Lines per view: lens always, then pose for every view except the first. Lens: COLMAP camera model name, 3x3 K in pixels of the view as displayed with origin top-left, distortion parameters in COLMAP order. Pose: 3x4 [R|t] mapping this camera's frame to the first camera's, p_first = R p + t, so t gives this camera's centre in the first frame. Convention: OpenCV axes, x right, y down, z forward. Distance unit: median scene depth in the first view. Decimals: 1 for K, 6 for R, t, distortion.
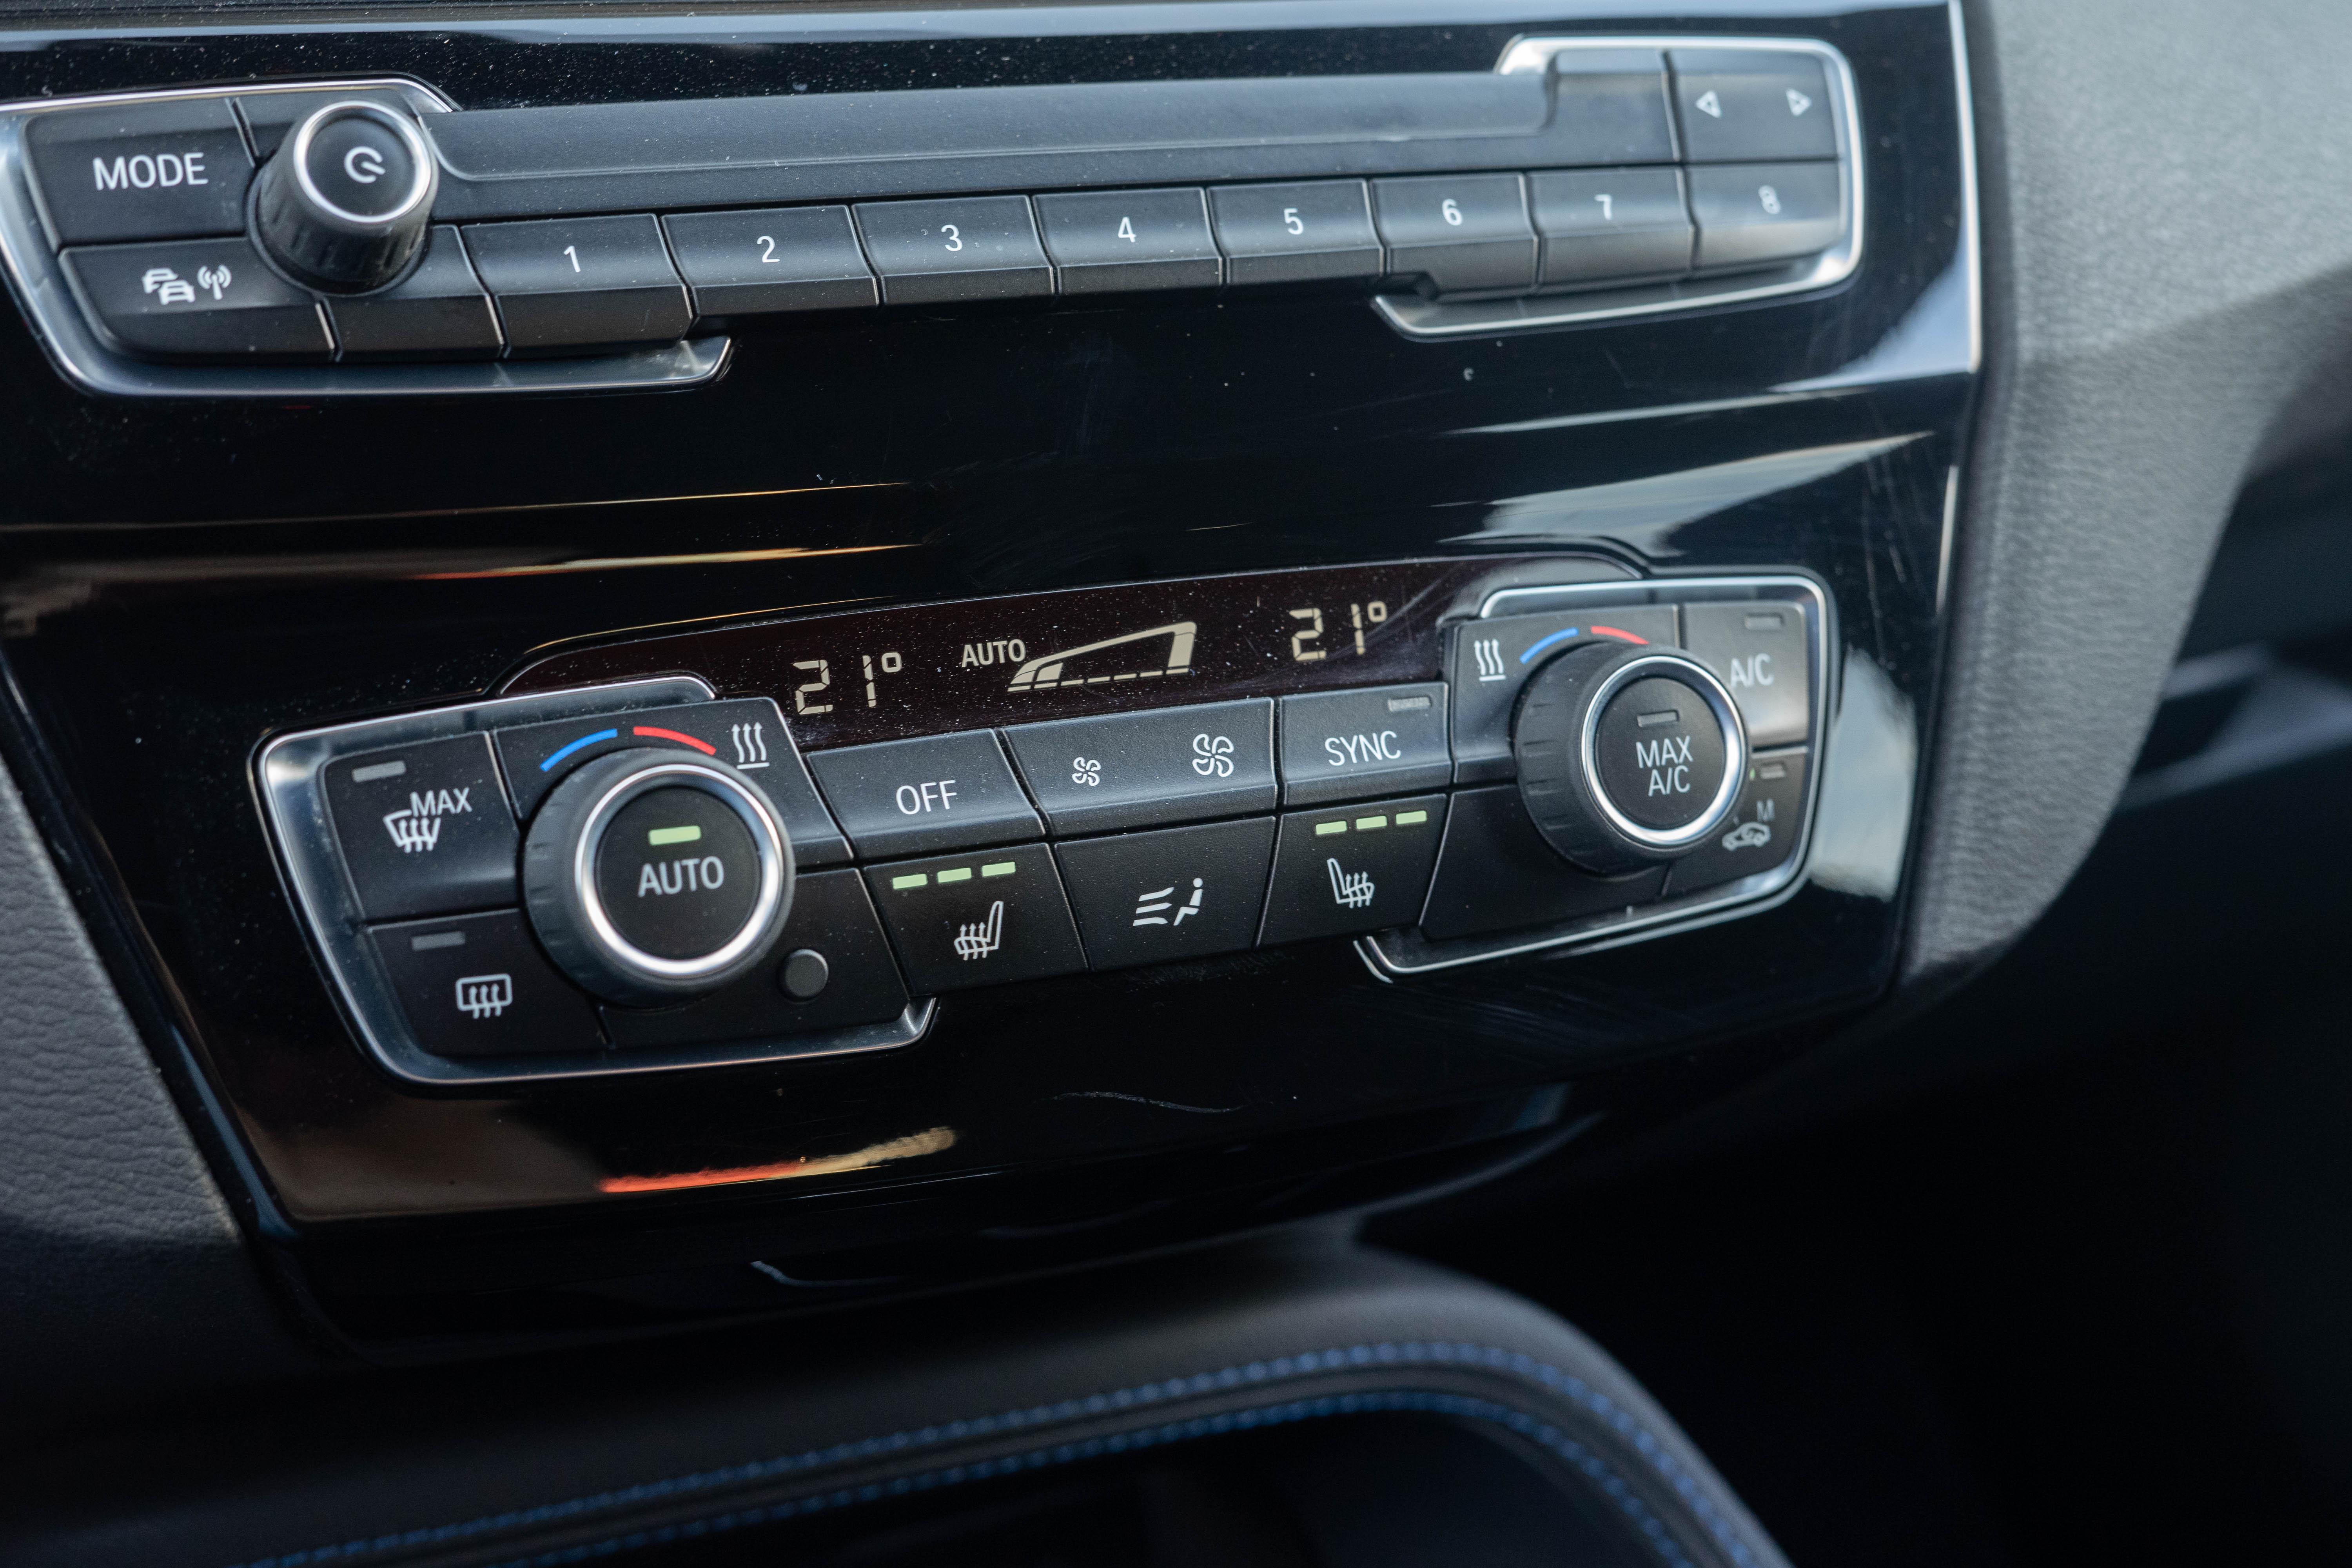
lens RADIAL K [[3760.0, 0, 1131.1], [0, 3760.0, 788.4], [0, 0, 1]] dist [-0.049439, 0.000000]
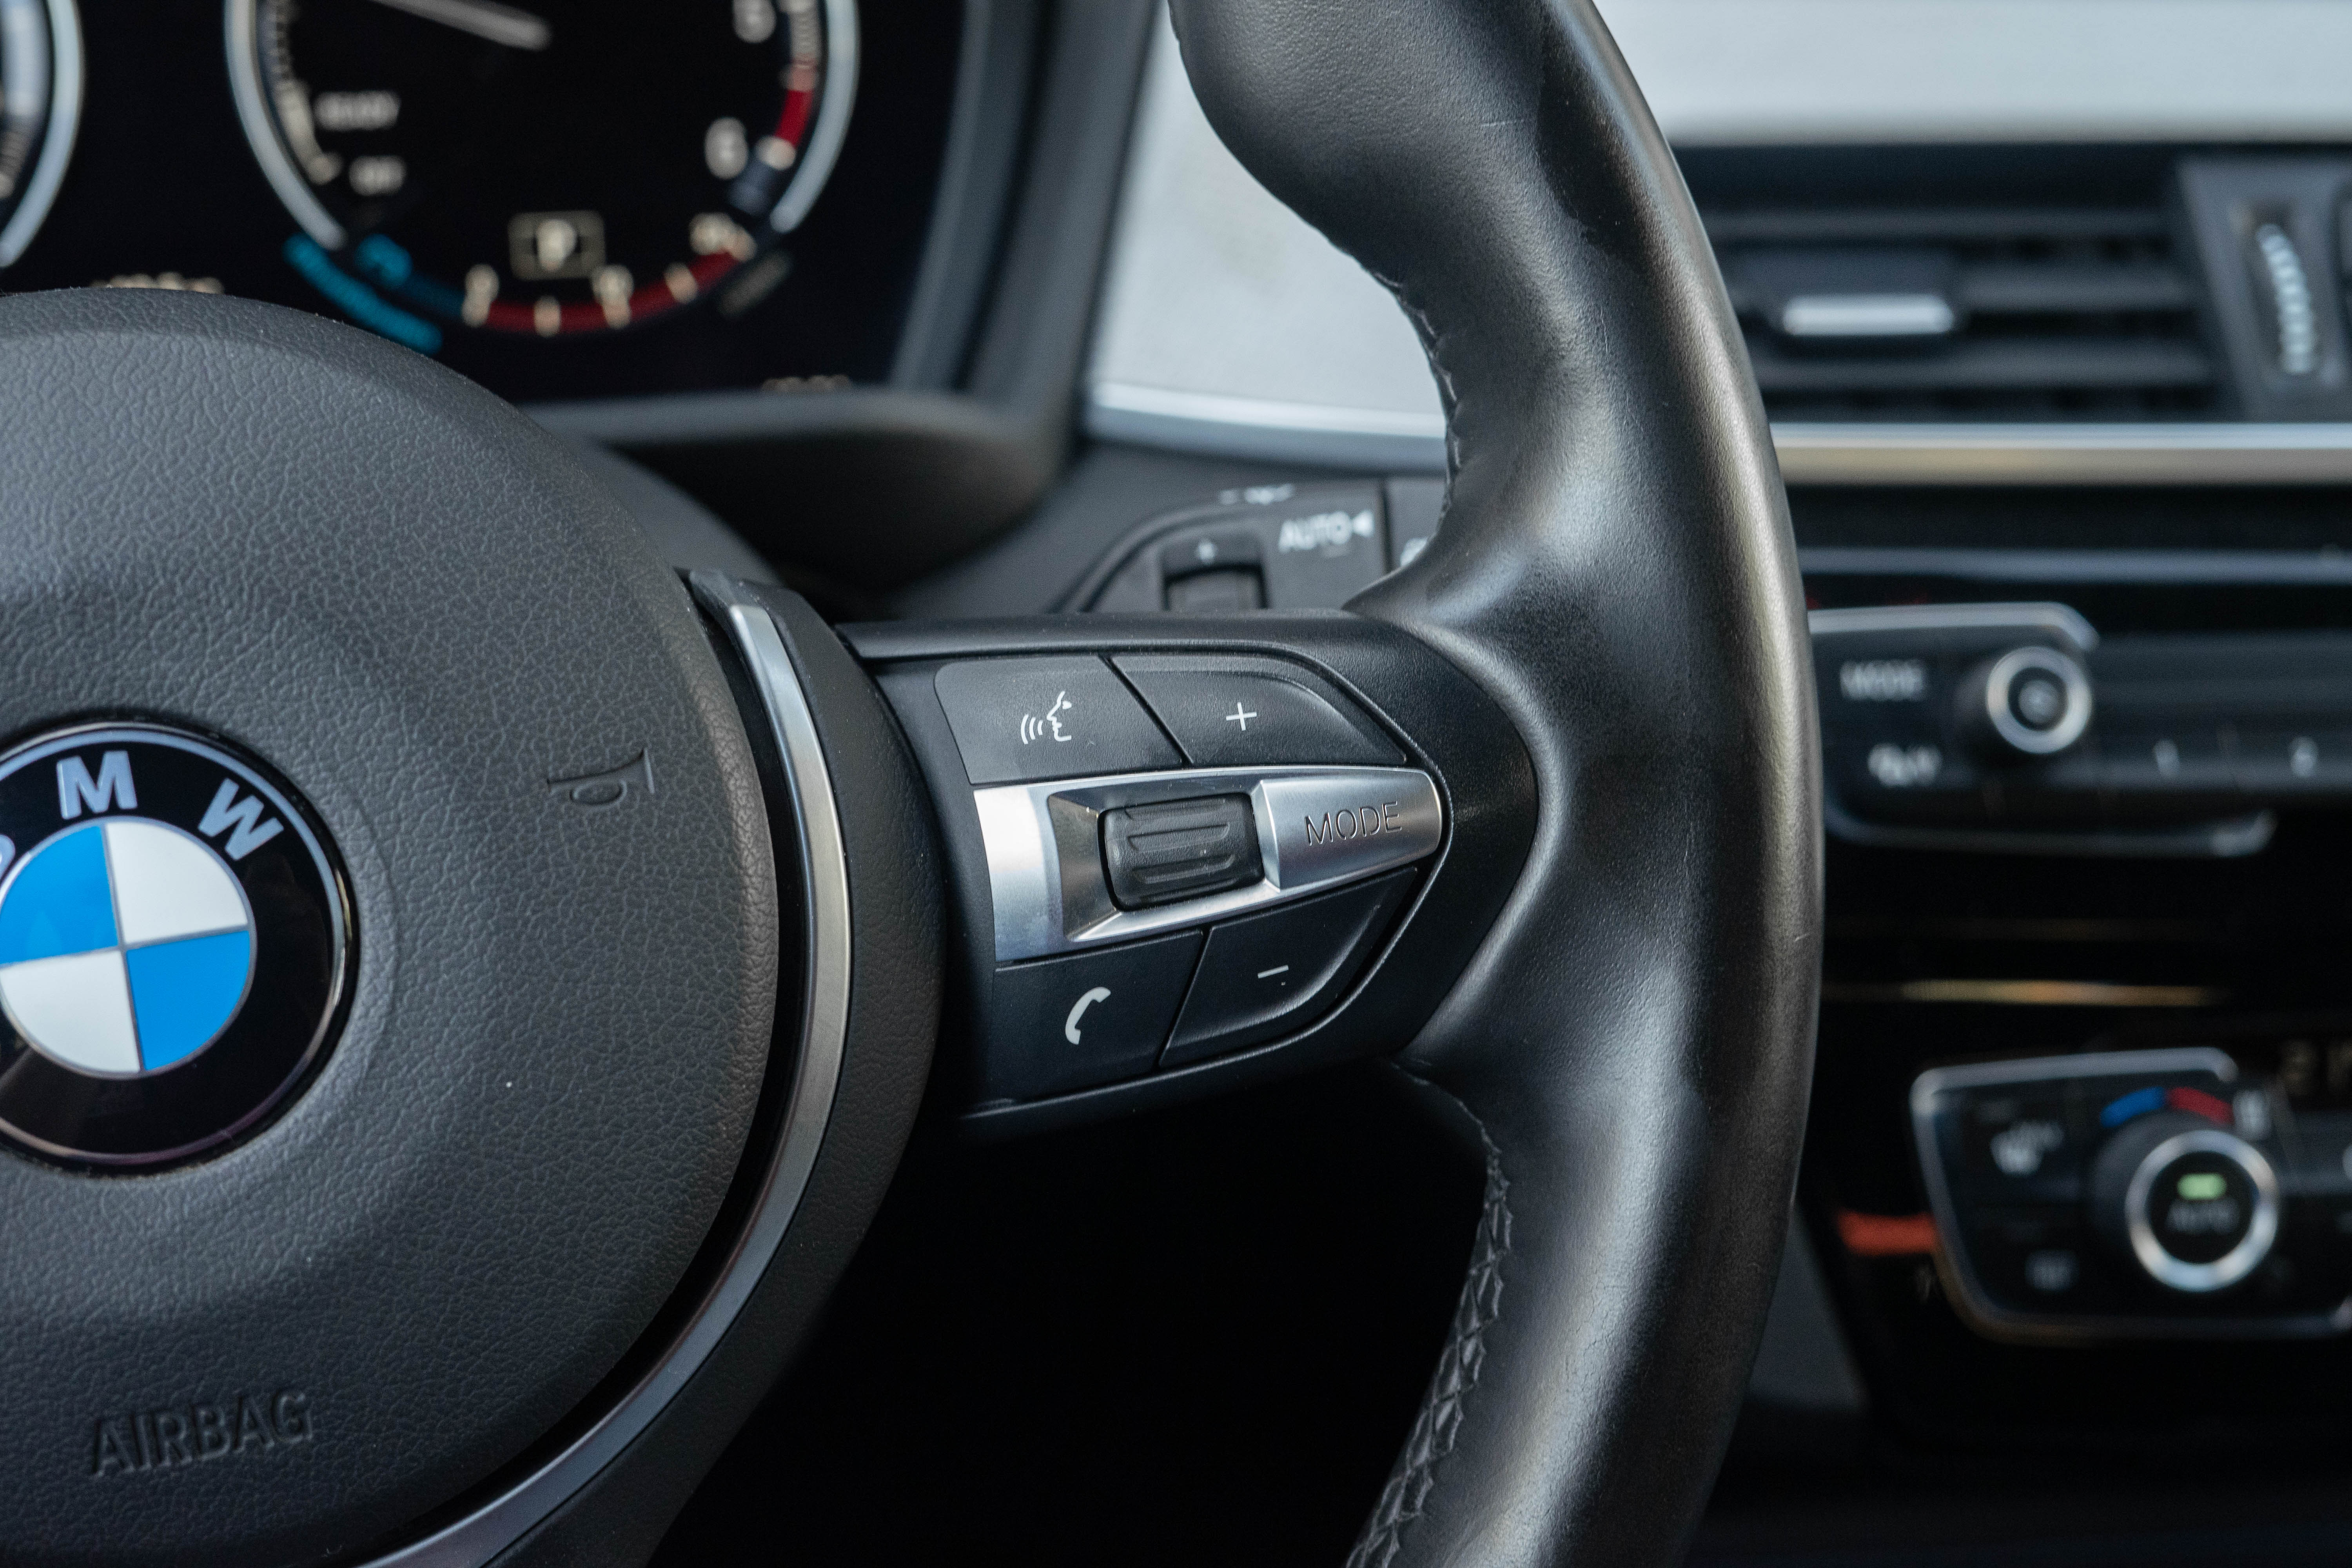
lens RADIAL K [[3760.0, 0, 1150.5], [0, 3760.0, 795.1], [0, 0, 1]] dist [-0.049439, 0.000000]
pose [[0.953560, 0.120447, -0.276073, -0.120579], [-0.099525, 0.991080, 0.088634, -0.210927], [0.284286, -0.057042, 0.957041, -0.453921]]
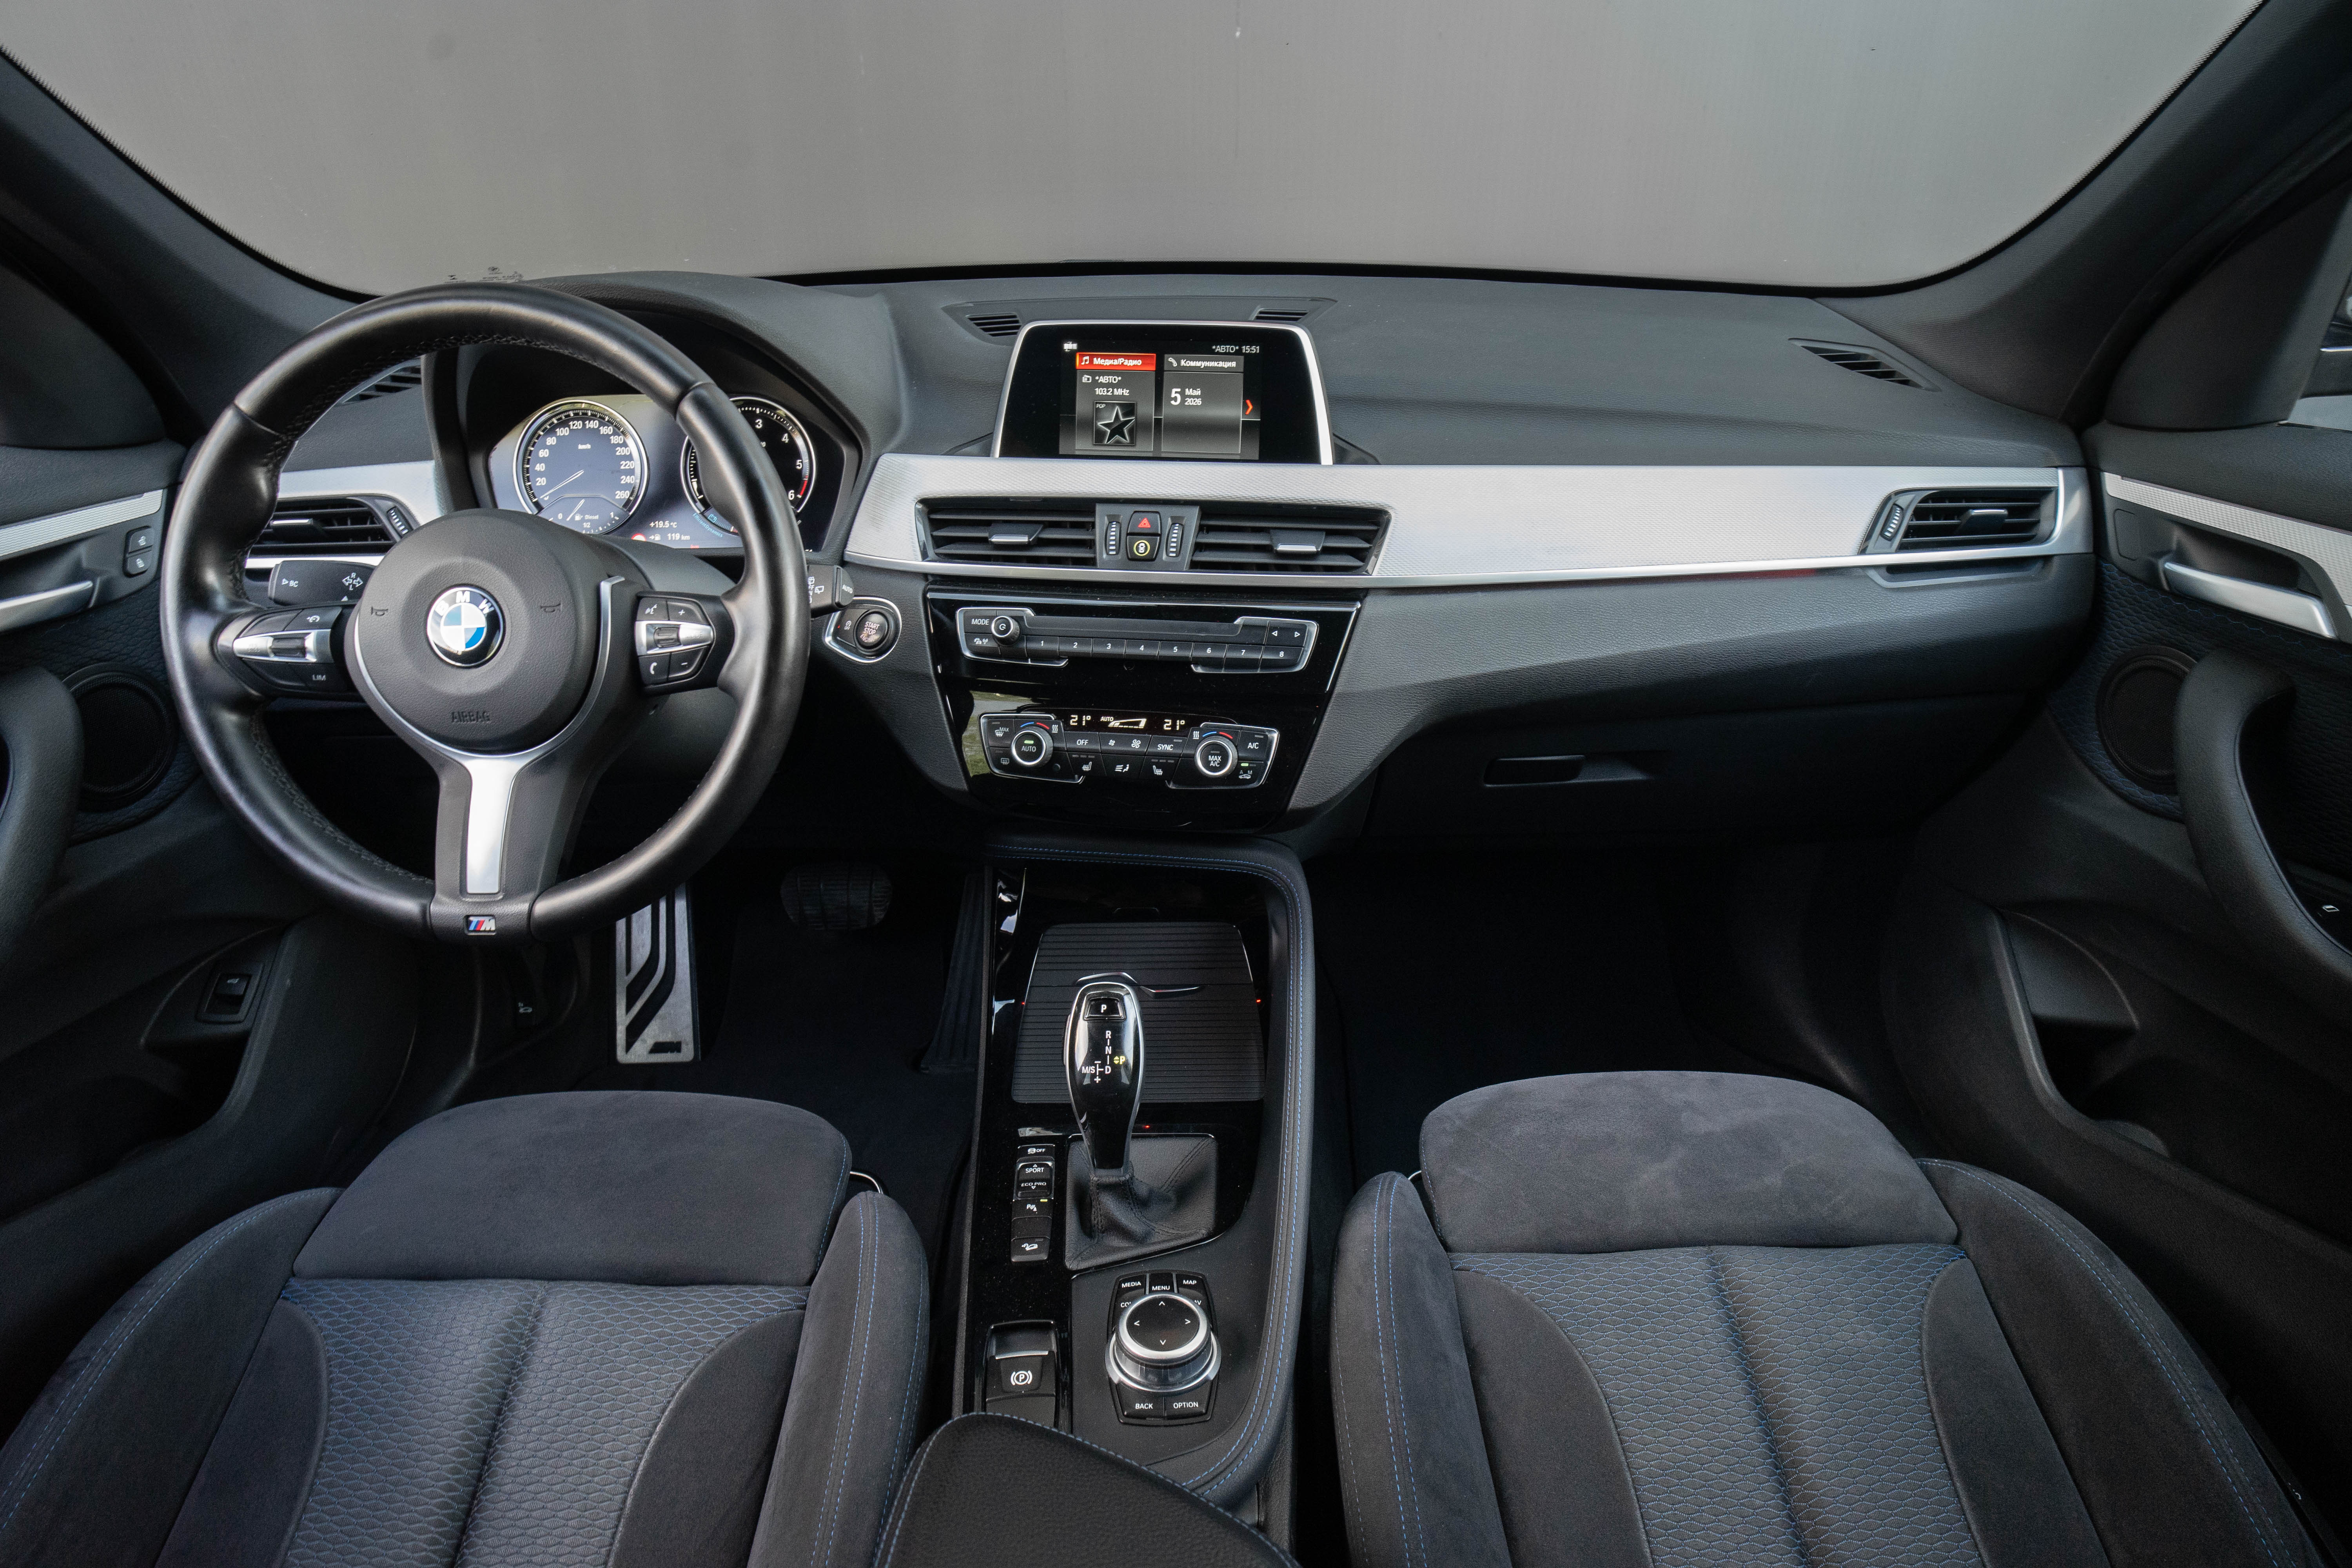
lens RADIAL K [[1218.0, 0, 1189.6], [0, 1218.0, 787.2], [0, 0, 1]] dist [-0.048099, 0.017277]
pose [[0.844104, 0.205765, -0.495126, 1.043411], [-0.147155, 0.976878, 0.155099, -0.248923], [0.515591, -0.058060, 0.854865, -0.544052]]
